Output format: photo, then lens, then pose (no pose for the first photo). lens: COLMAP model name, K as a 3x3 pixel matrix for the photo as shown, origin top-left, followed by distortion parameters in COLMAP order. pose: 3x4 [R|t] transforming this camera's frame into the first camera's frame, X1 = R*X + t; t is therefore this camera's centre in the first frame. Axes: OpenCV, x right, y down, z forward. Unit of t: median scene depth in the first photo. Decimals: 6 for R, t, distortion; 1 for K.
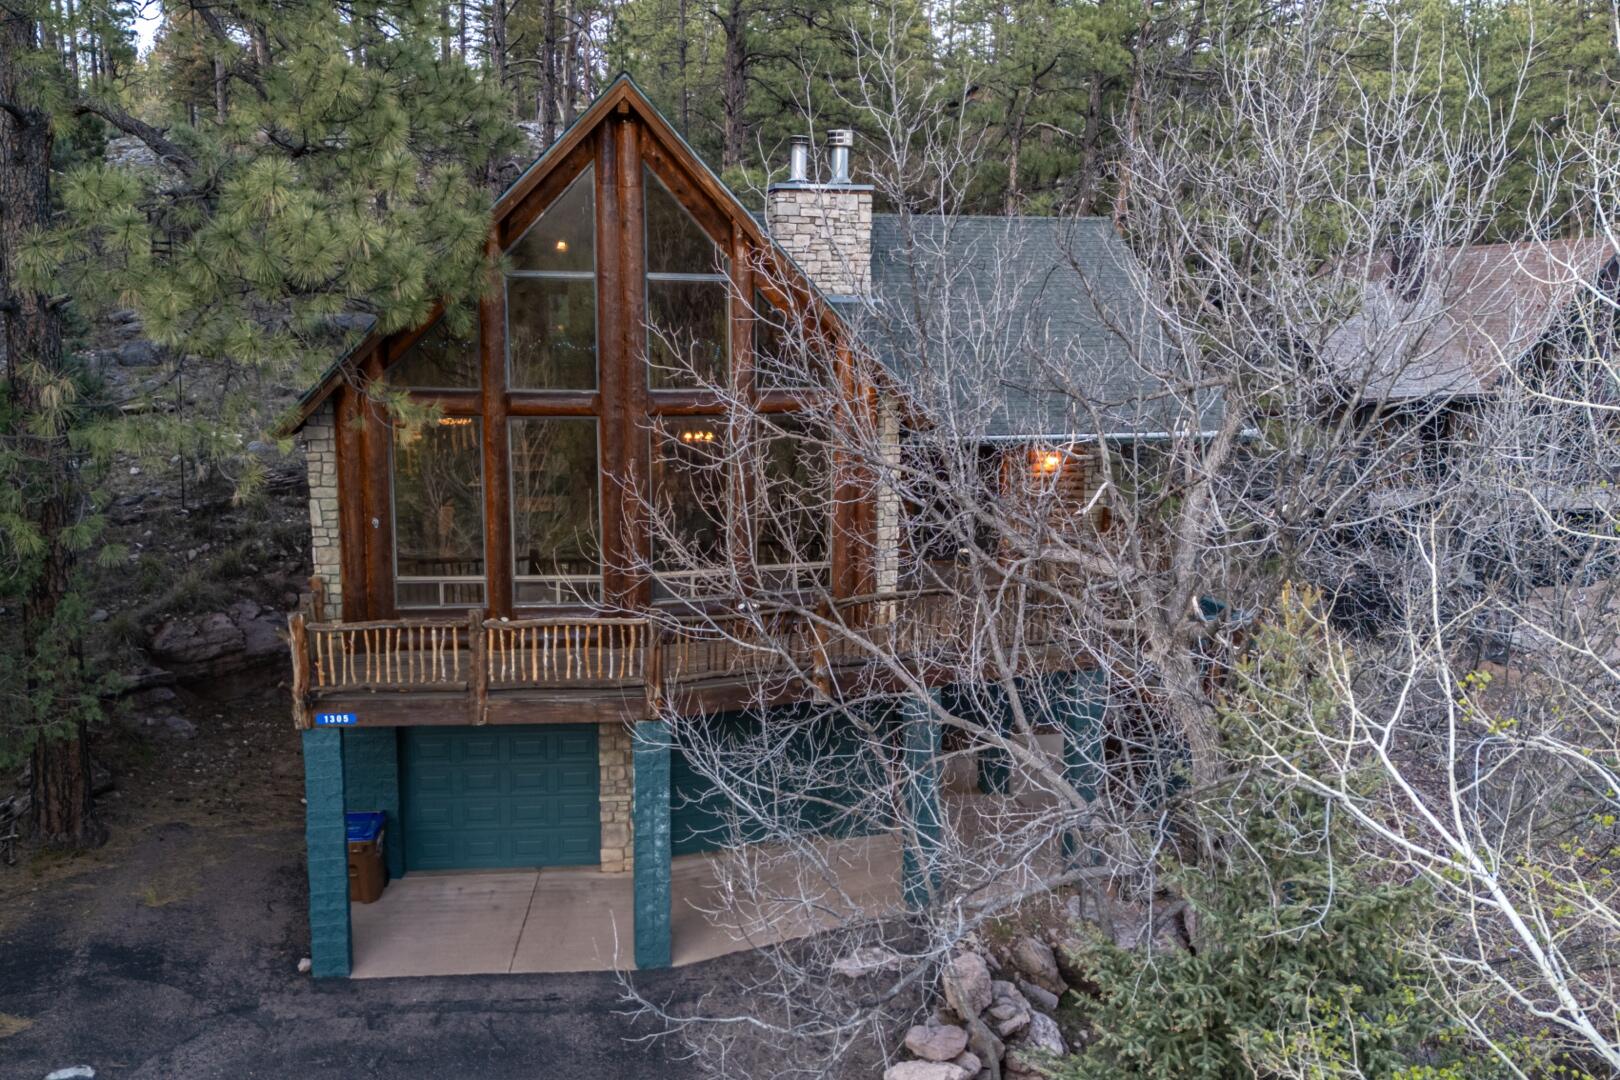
lens RADIAL K [[1423.3, 0, 810.0], [0, 1423.3, 540.0], [0, 0, 1]] dist [0.092733, -0.009558]
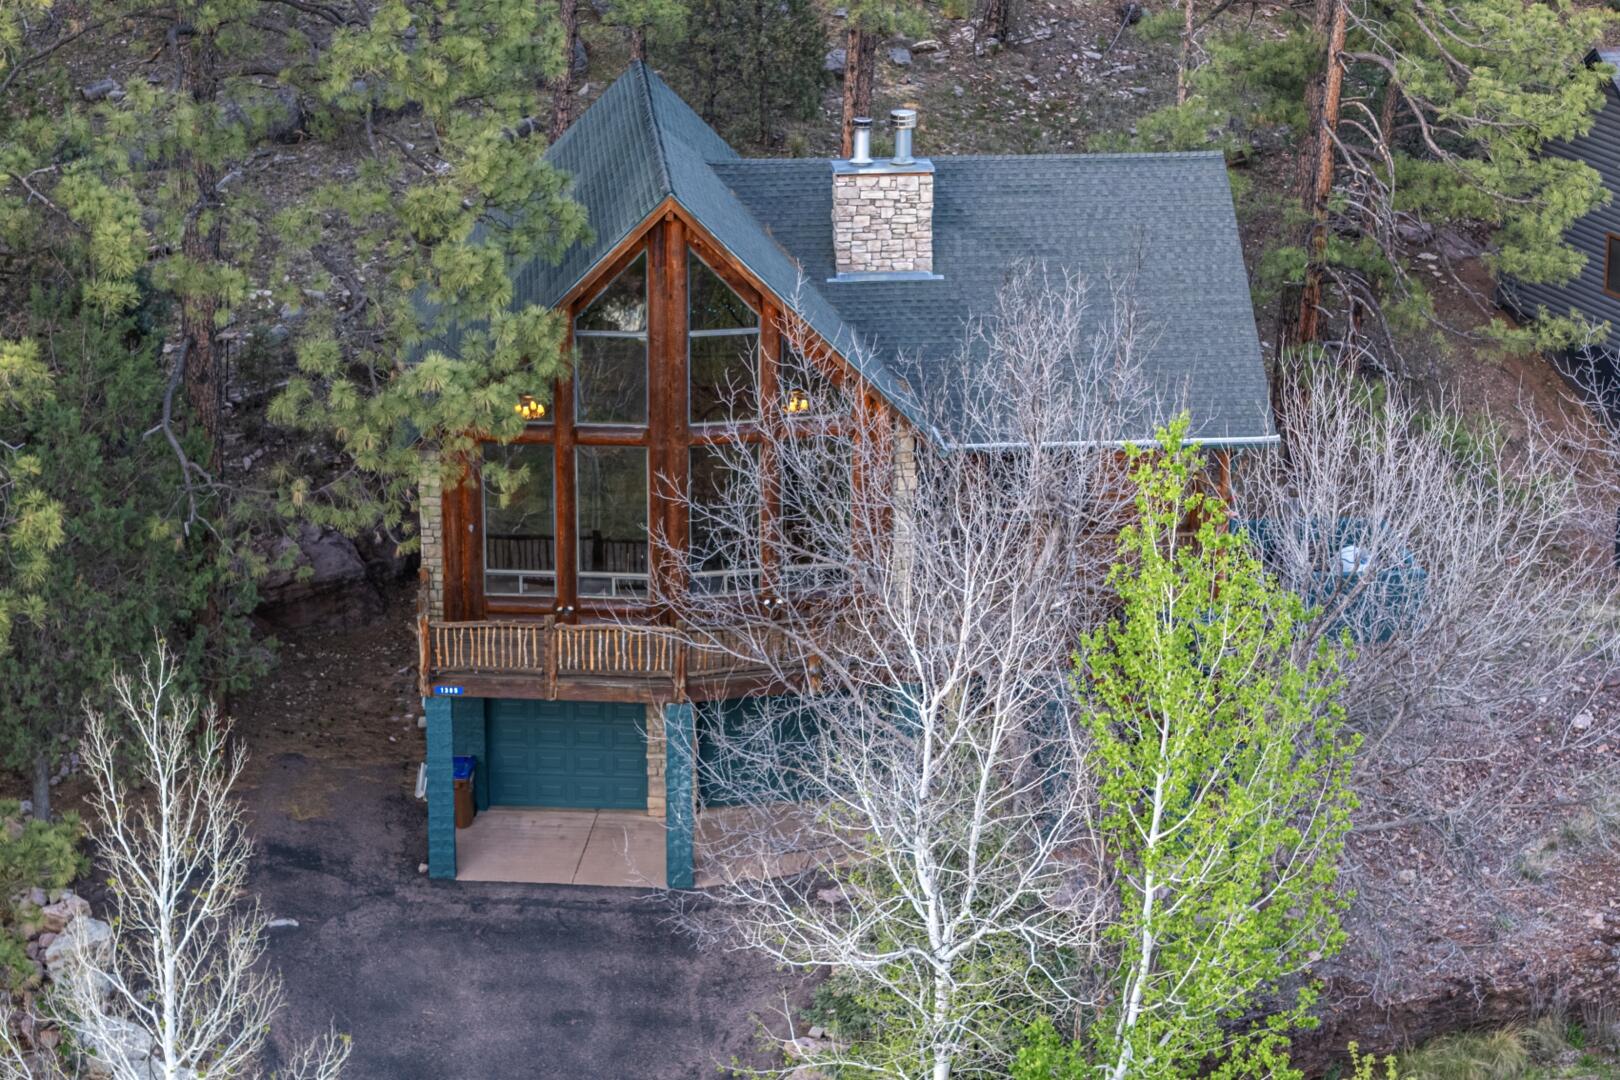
lens RADIAL K [[3960.3, 0, 811.4], [0, 3960.3, 443.4], [0, 0, 1]] dist [-0.331249, 12.061616]
pose [[0.988277, 0.037655, -0.147958, 0.521576], [-0.020513, 0.993070, 0.115719, -0.516604], [0.151290, -0.111327, 0.982200, -2.445815]]
